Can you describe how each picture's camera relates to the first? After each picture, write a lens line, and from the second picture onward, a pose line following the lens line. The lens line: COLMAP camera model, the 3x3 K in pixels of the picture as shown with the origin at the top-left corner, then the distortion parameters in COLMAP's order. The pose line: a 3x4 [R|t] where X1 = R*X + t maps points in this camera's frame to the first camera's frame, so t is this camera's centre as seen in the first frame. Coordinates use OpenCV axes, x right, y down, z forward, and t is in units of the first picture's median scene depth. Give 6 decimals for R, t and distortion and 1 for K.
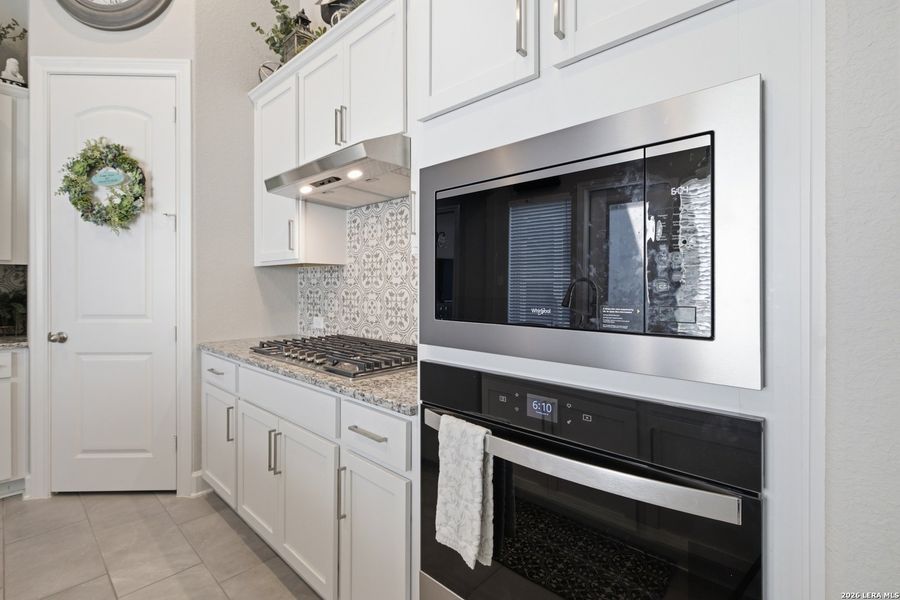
lens RADIAL K [[417.1, 0, 449.2], [0, 417.1, 284.2], [0, 0, 1]] dist [0.000865, -0.000256]
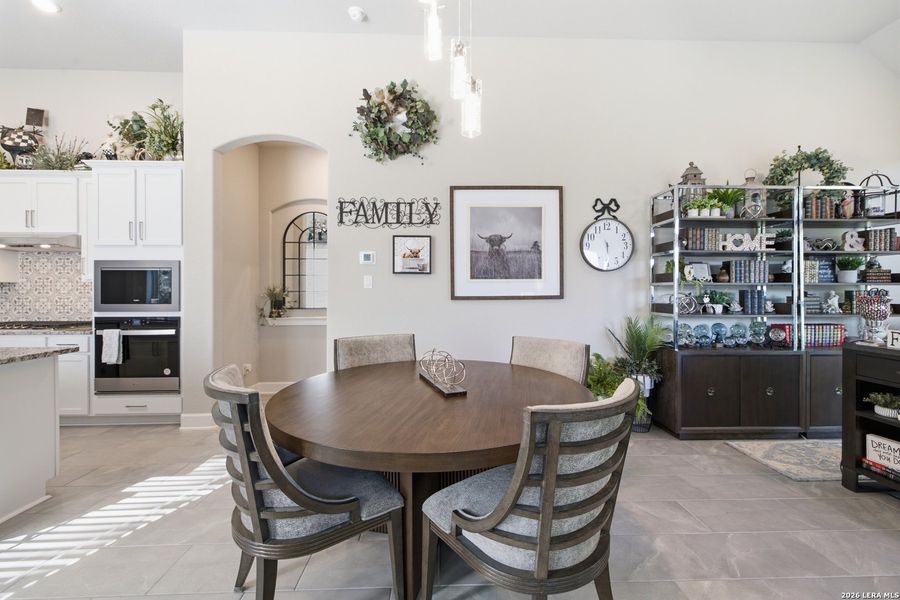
lens RADIAL K [[375.6, 0, 450.0], [0, 375.6, 290.2], [0, 0, 1]] dist [0.000965, -0.000489]
pose [[0.701951, -0.000282, 0.712225, -0.103438], [-0.000802, 0.999999, 0.001186, -0.018695], [-0.712225, -0.001404, 0.701950, -1.535441]]
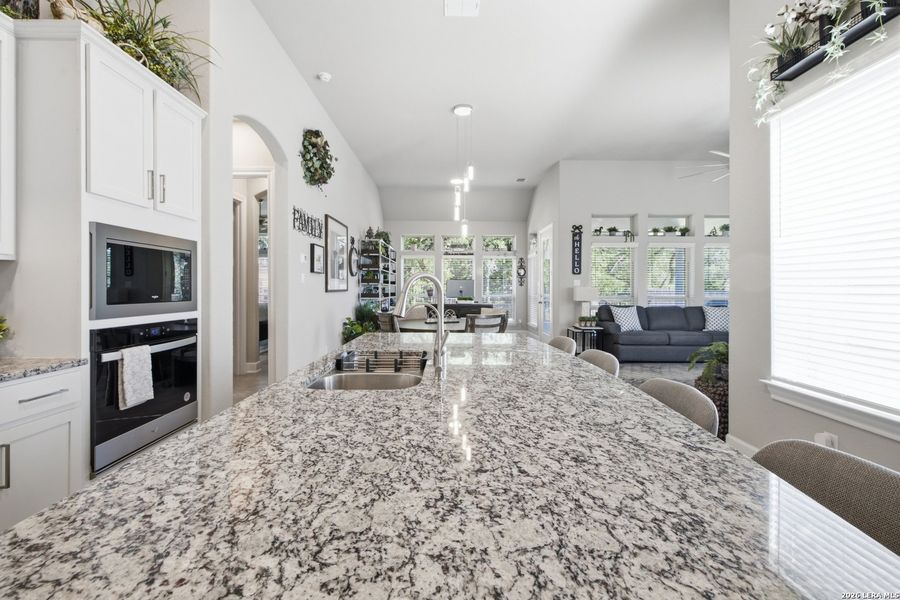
lens RADIAL K [[375.6, 0, 450.0], [0, 375.6, 290.2], [0, 0, 1]] dist [0.000965, -0.000489]
pose [[-0.689956, -0.002830, 0.723846, -1.091726], [-0.003251, 0.999994, 0.000811, 0.003949], [-0.723844, -0.001794, -0.689961, 0.483105]]
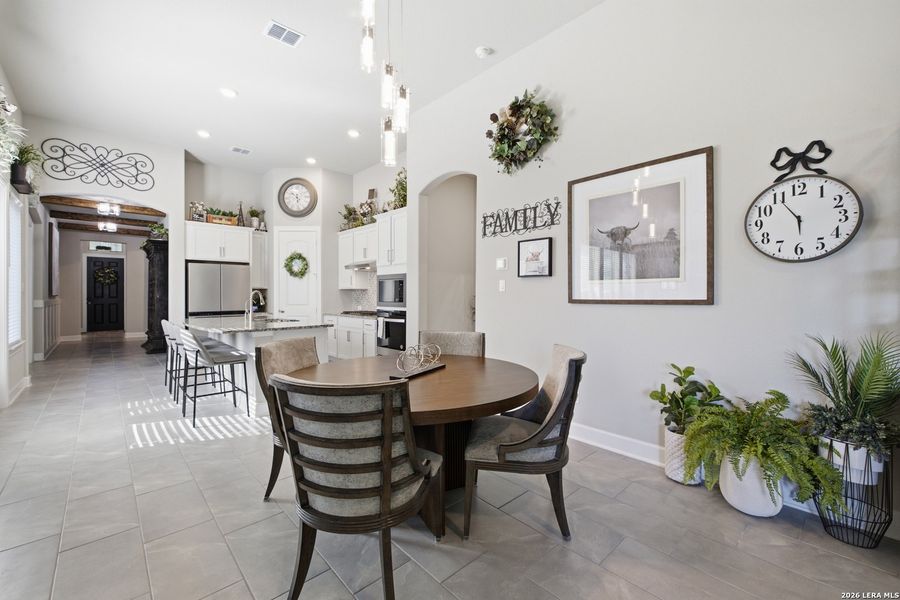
lens RADIAL K [[371.7, 0, 457.1], [0, 371.7, 296.2], [0, 0, 1]] dist [-0.000239, -0.000005]
pose [[0.998534, 0.002738, -0.054052, 0.615695], [-0.002430, 0.999980, 0.005760, -0.011241], [0.054067, -0.005620, 0.998521, -1.895078]]
